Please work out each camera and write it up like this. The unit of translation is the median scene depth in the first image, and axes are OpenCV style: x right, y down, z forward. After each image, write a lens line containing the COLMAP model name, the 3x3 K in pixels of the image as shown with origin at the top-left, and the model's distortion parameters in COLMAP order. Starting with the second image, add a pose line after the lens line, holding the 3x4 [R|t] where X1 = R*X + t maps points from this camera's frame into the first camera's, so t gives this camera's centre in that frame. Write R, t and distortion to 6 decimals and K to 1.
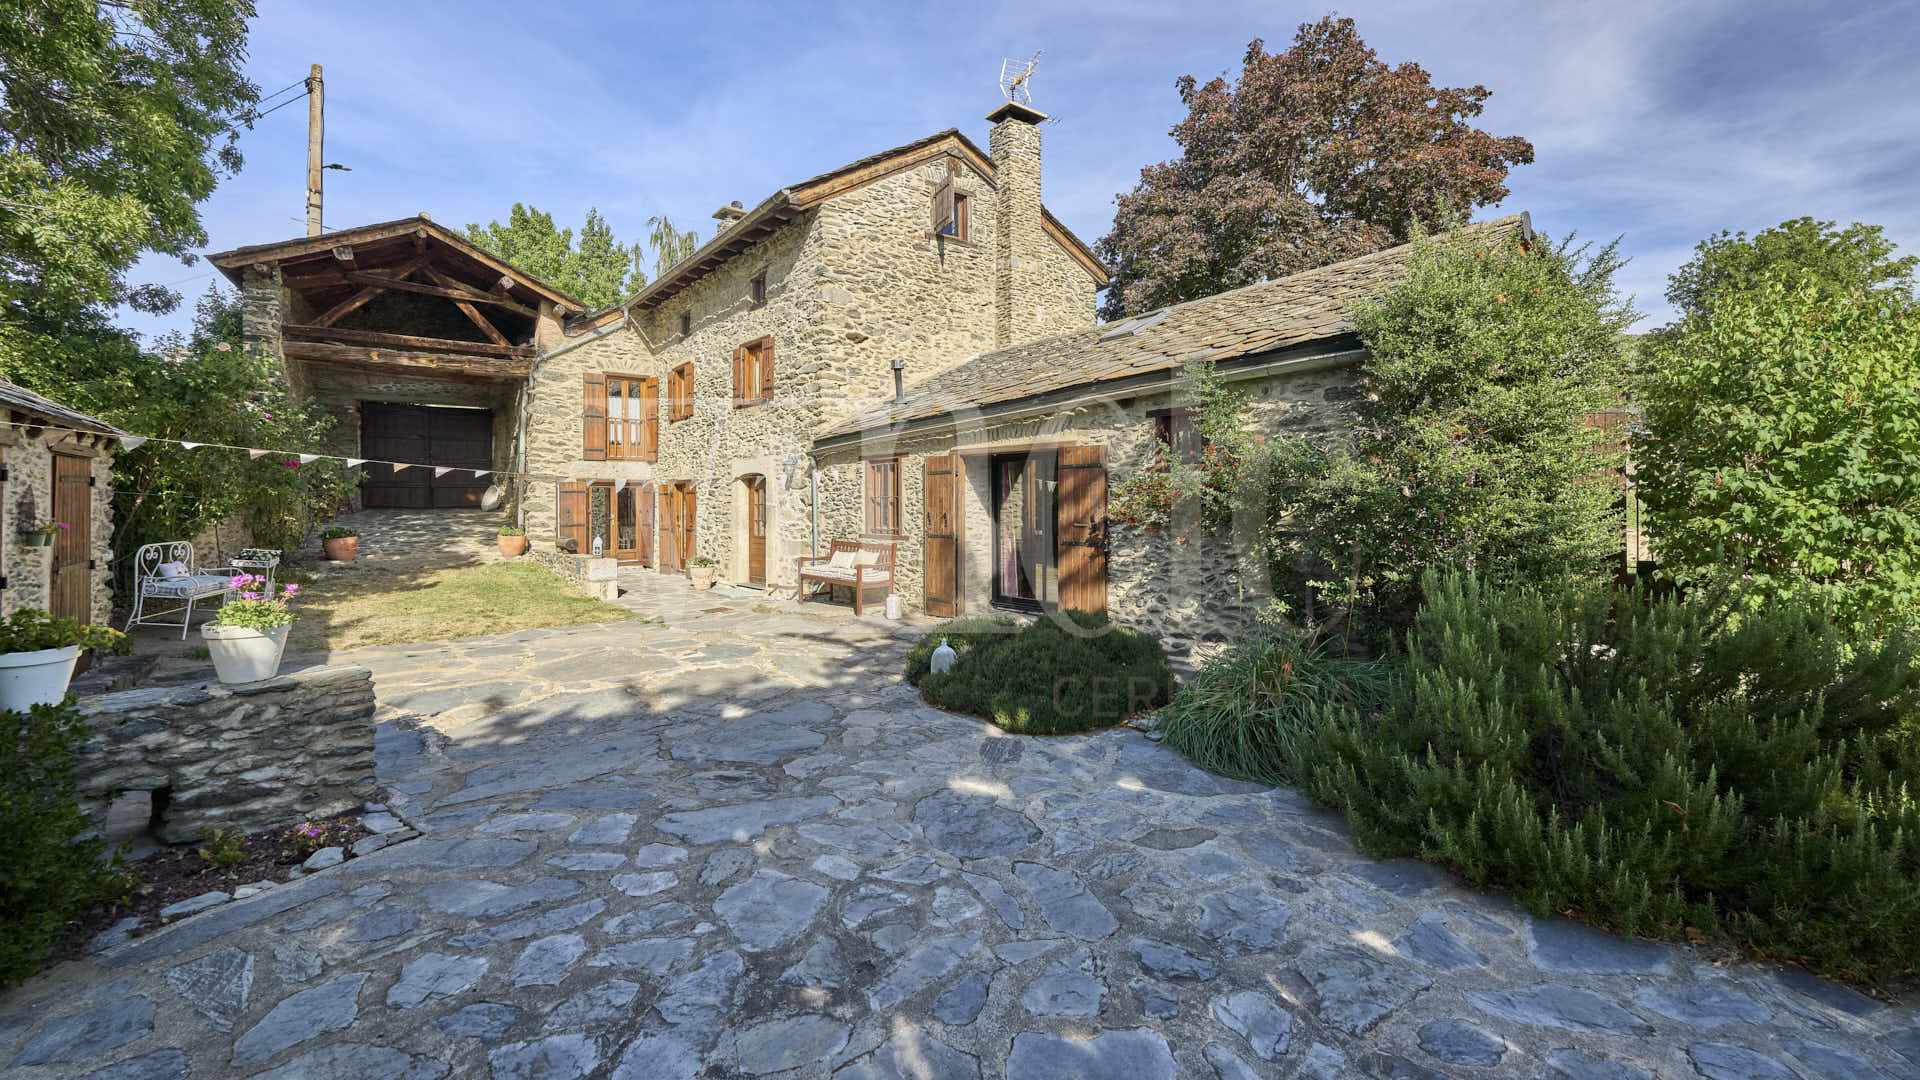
lens RADIAL K [[779.9, 0, 951.3], [0, 779.9, 497.0], [0, 0, 1]] dist [0.001291, 0.000017]
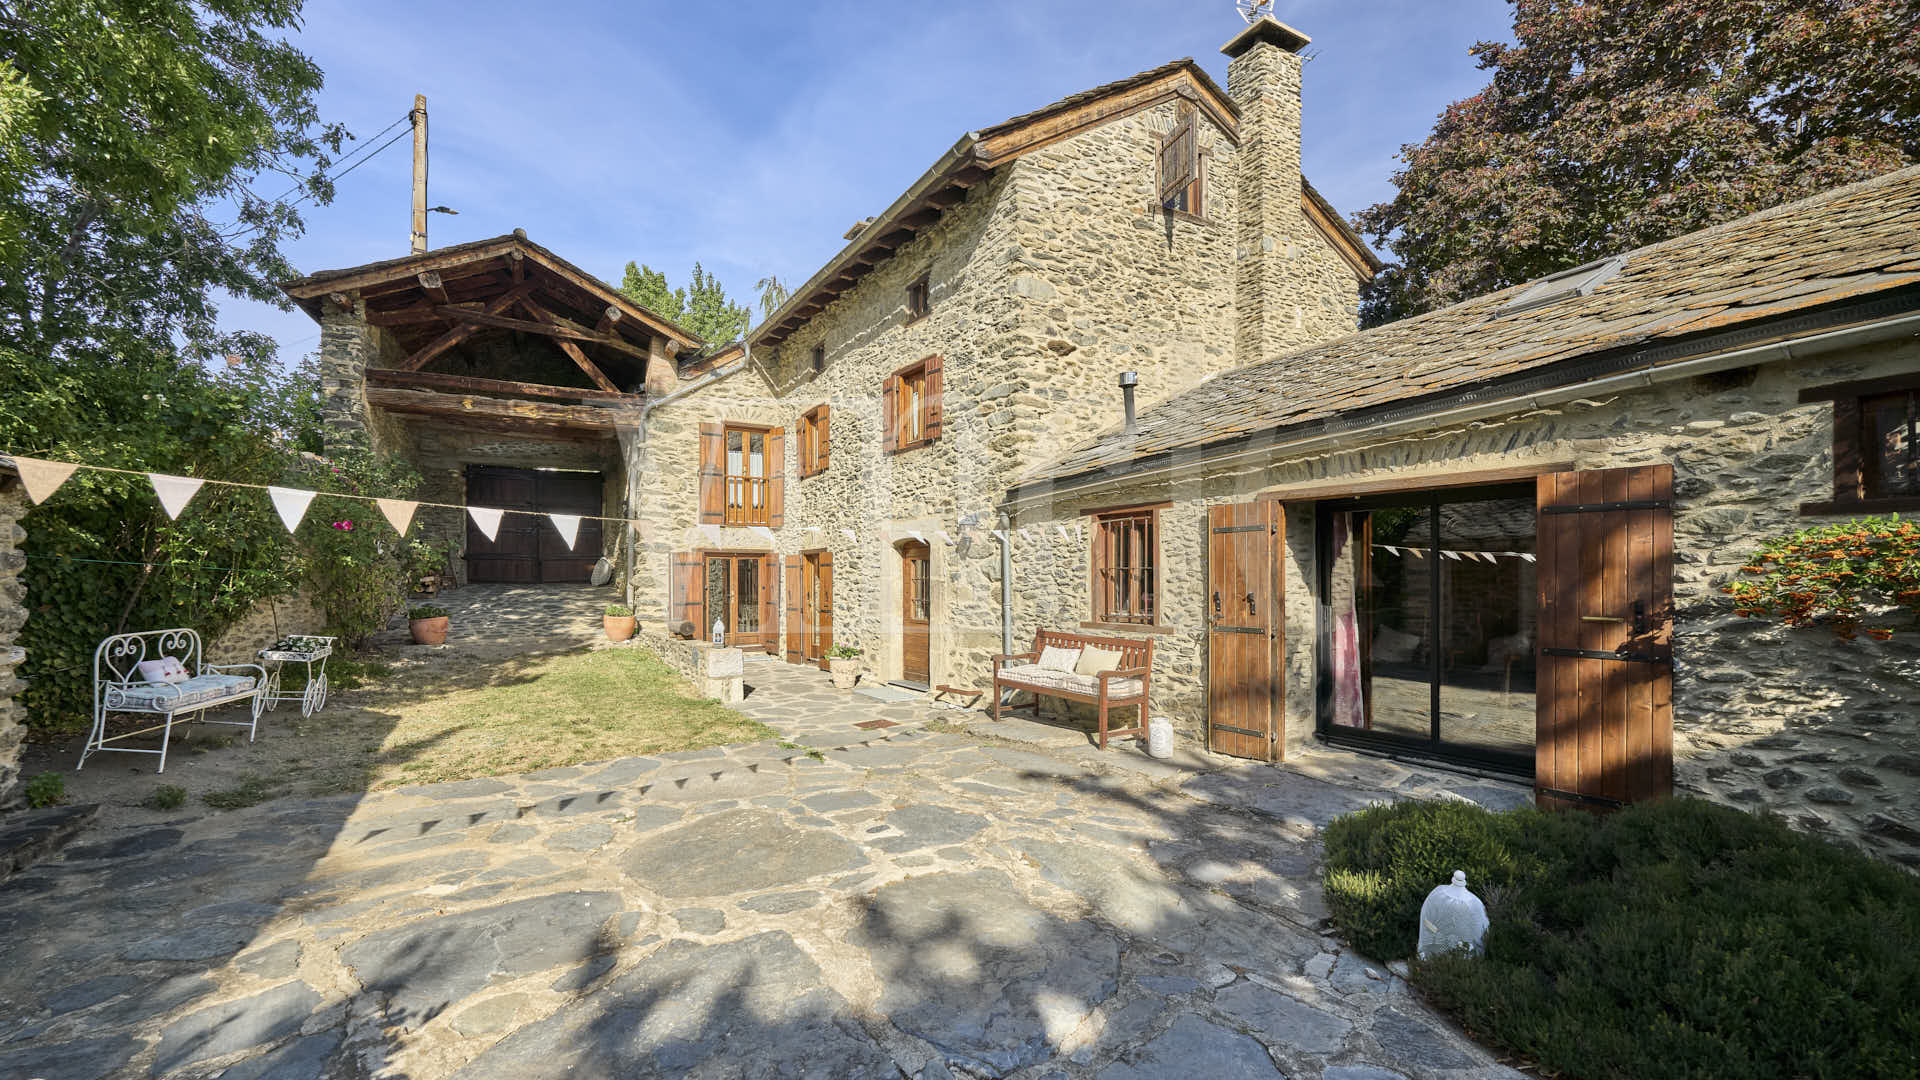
lens RADIAL K [[779.9, 0, 940.9], [0, 779.9, 577.6], [0, 0, 1]] dist [0.001291, 0.000017]
pose [[0.990725, 0.000850, -0.135880, -0.126913], [0.000113, 0.999975, 0.007084, 0.002832], [0.135883, -0.007033, 0.990700, 0.256629]]
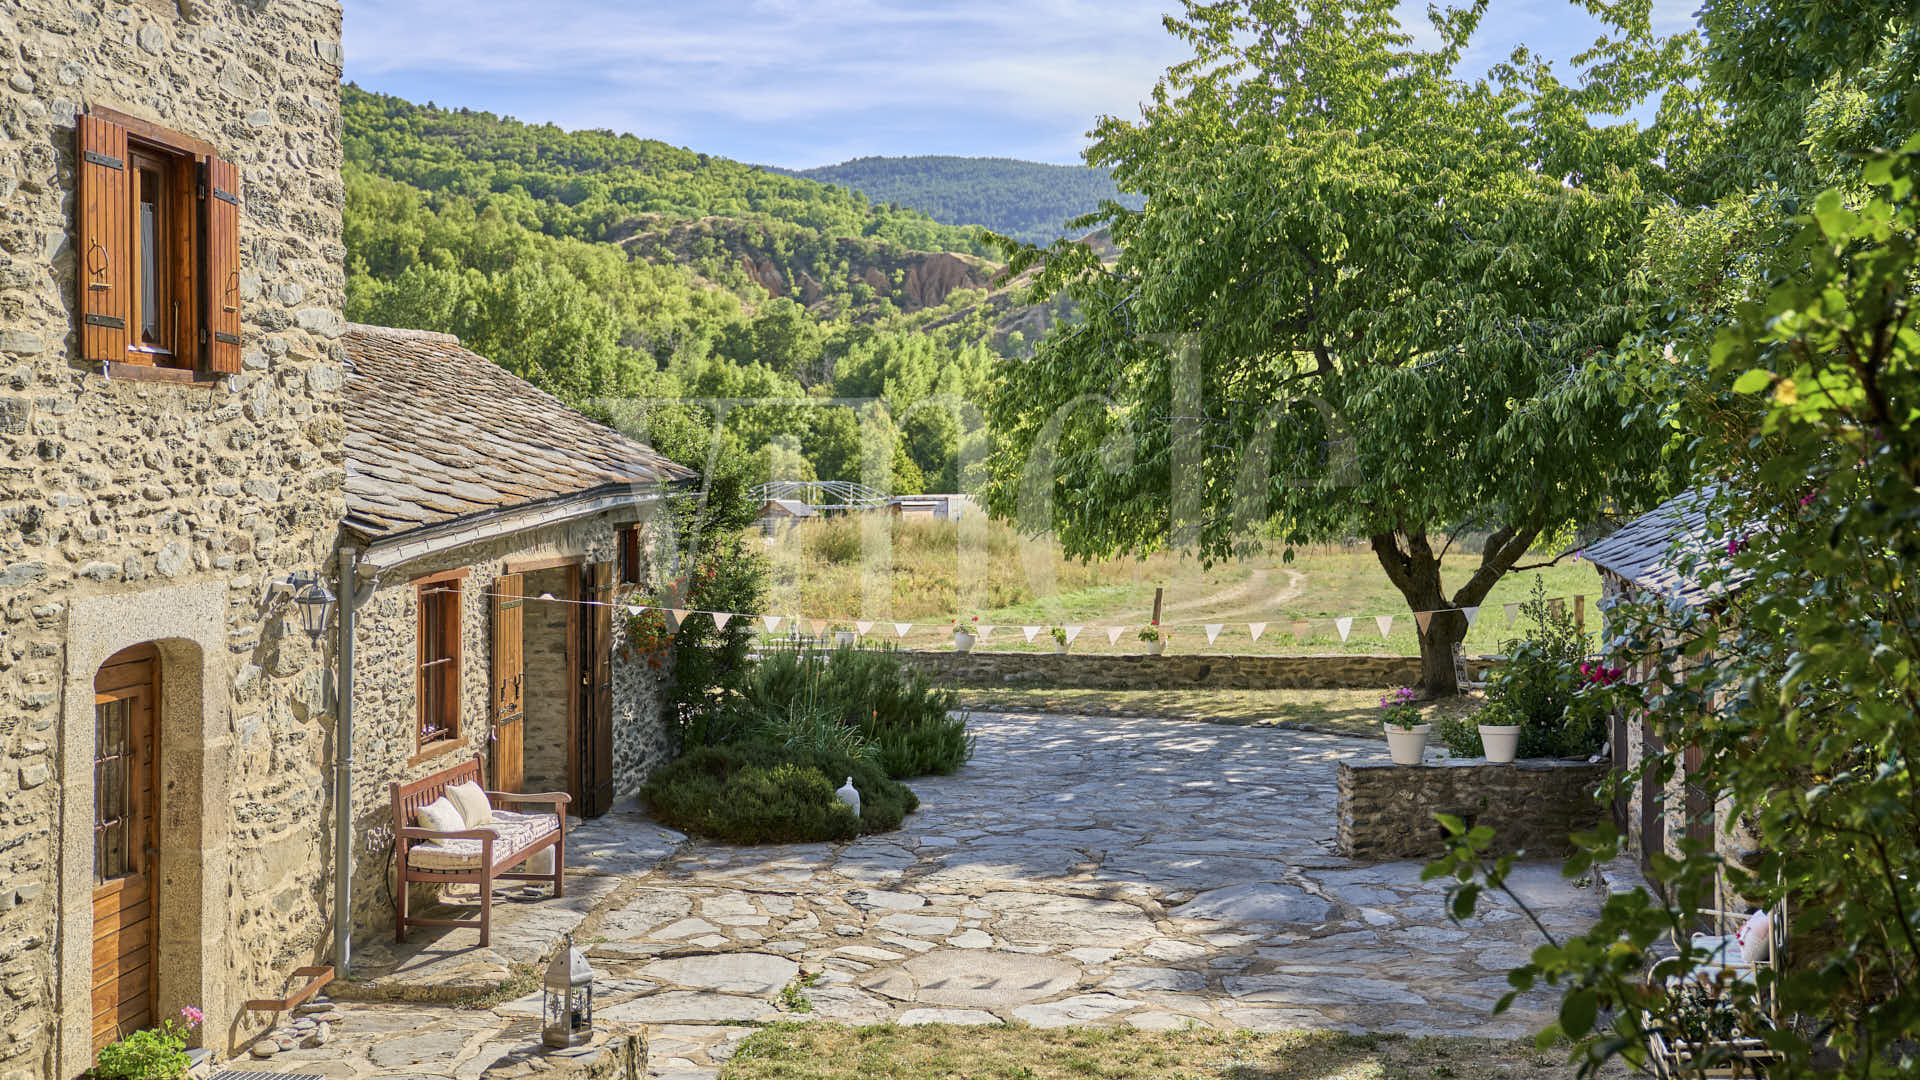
lens RADIAL K [[2111.4, 0, 942.9], [0, 2111.4, 488.0], [0, 0, 1]] dist [0.014820, 0.000000]
pose [[-0.685860, -0.005445, 0.727714, -0.986259], [-0.007631, 0.999971, 0.000291, -0.086859], [-0.727694, -0.005354, -0.685881, 1.350128]]
